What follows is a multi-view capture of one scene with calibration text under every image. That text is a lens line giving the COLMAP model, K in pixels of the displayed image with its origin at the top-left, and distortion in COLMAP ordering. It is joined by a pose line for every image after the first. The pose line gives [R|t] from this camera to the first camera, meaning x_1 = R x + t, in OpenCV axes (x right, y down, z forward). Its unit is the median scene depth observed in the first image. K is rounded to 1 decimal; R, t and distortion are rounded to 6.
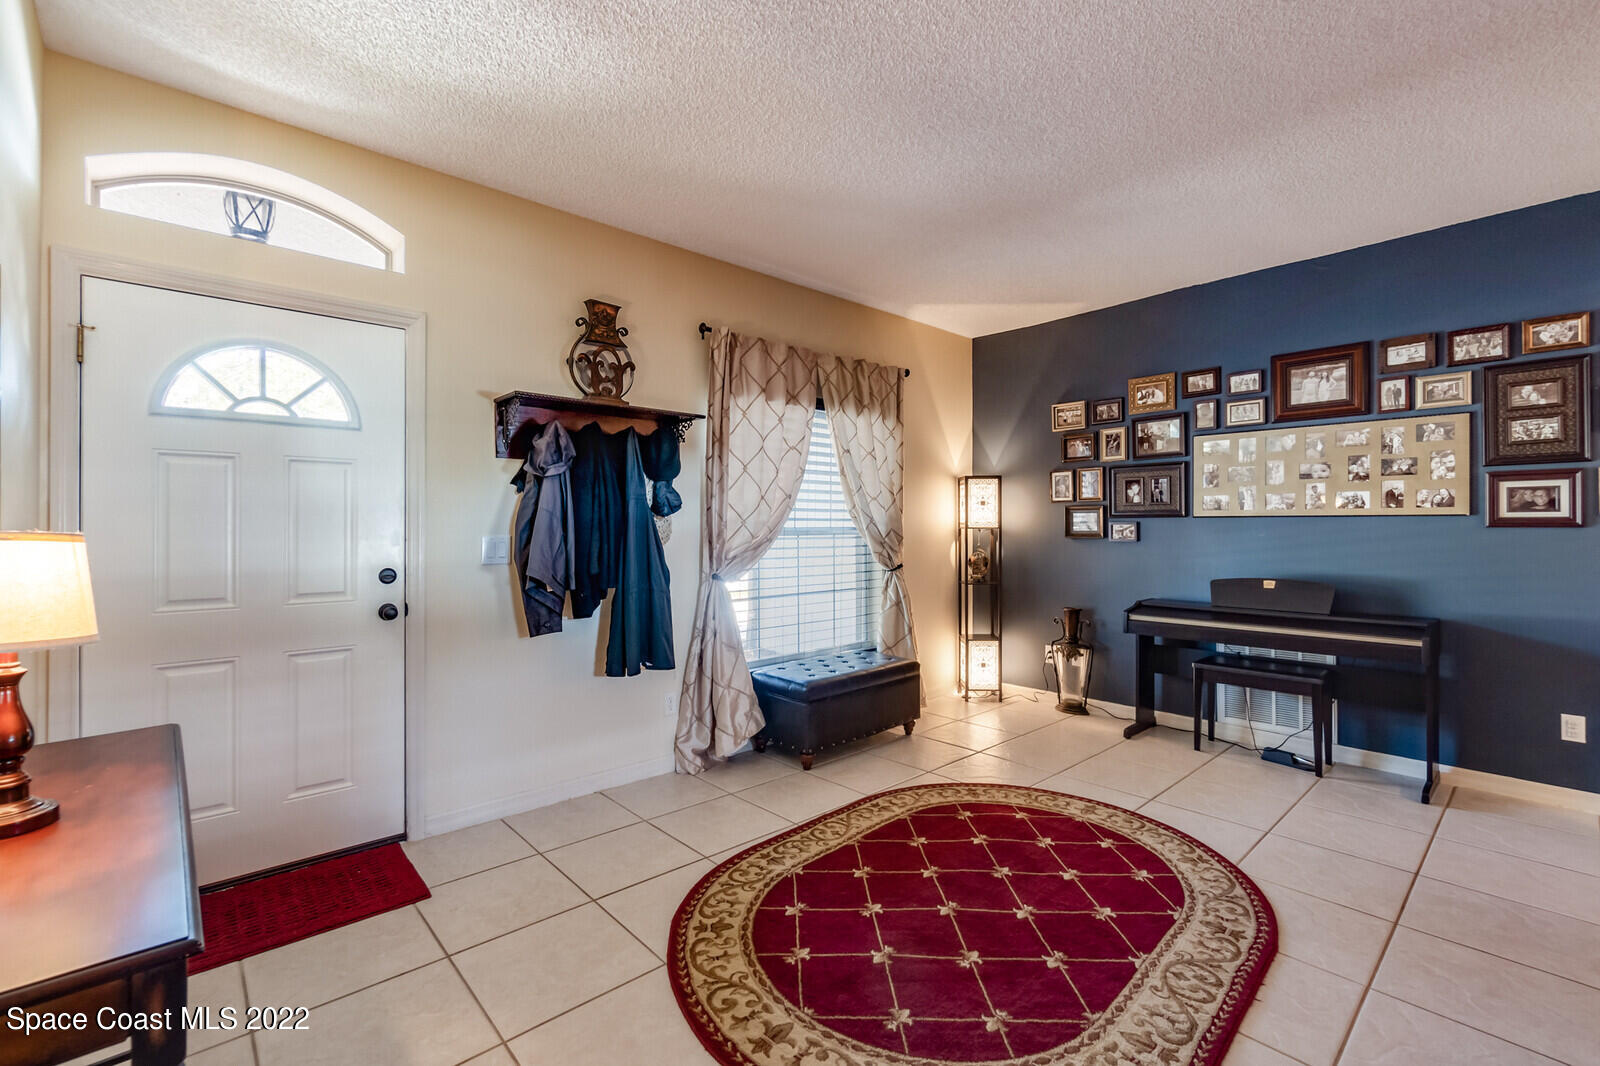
lens RADIAL K [[693.4, 0, 787.4], [0, 693.4, 526.5], [0, 0, 1]] dist [-0.009012, 0.003121]
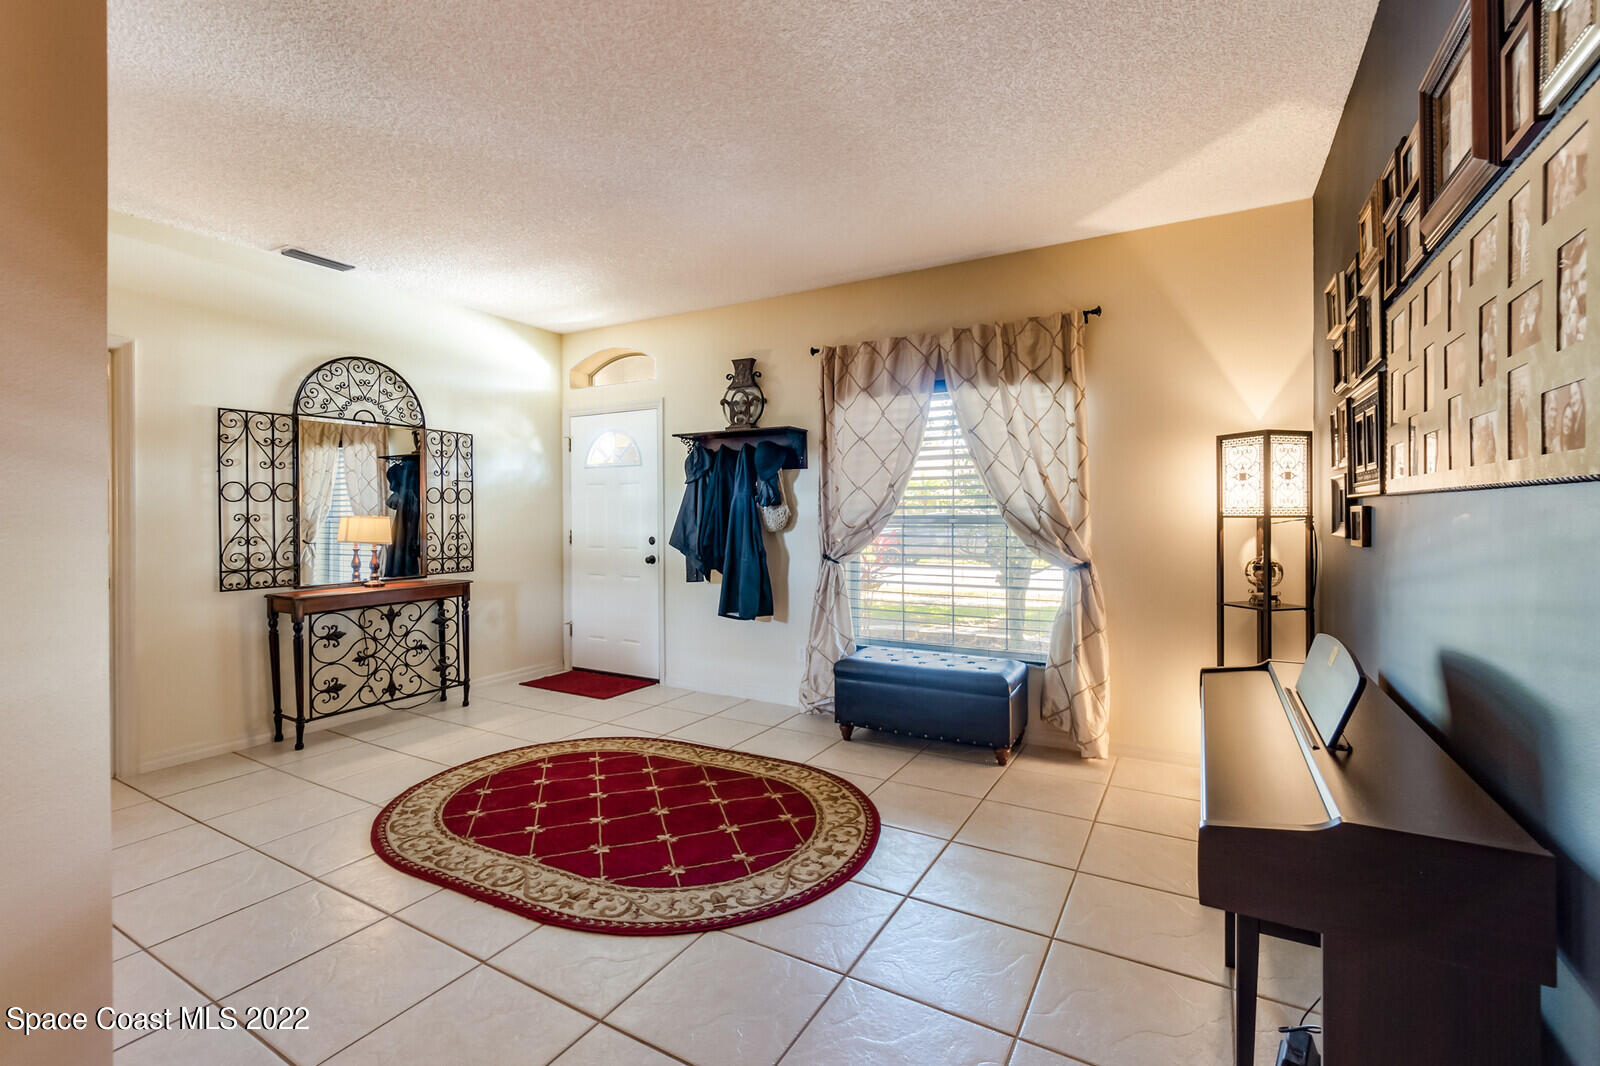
lens RADIAL K [[693.4, 0, 793.3], [0, 693.4, 519.2], [0, 0, 1]] dist [-0.009012, 0.003121]
pose [[0.317337, 0.007737, -0.948281, 1.102030], [0.002446, 0.999957, 0.008977, -0.003108], [0.948310, -0.005168, 0.317304, 0.624951]]
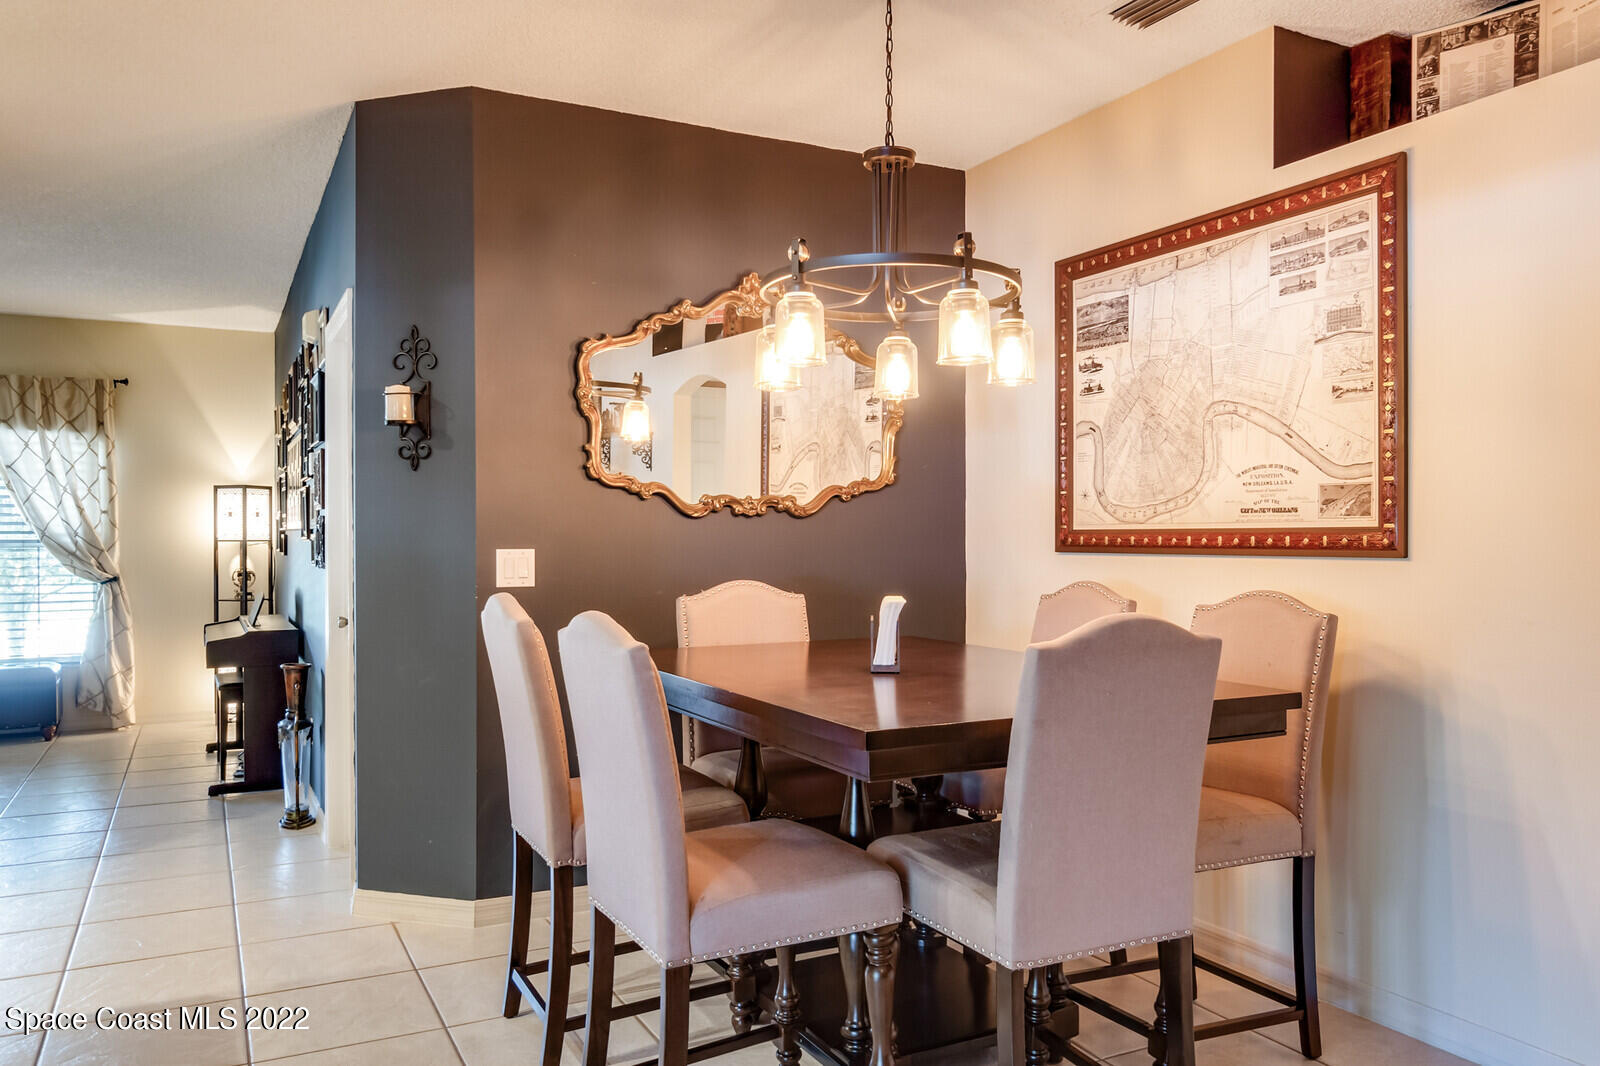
lens RADIAL K [[1168.6, 0, 812.6], [0, 1168.6, 540.4], [0, 0, 1]] dist [-0.005393, -0.002175]
pose [[0.974298, 0.003317, -0.225236, 2.088579], [-0.002883, 0.999993, 0.002254, -0.006255], [0.225242, -0.001547, 0.974302, -0.537452]]
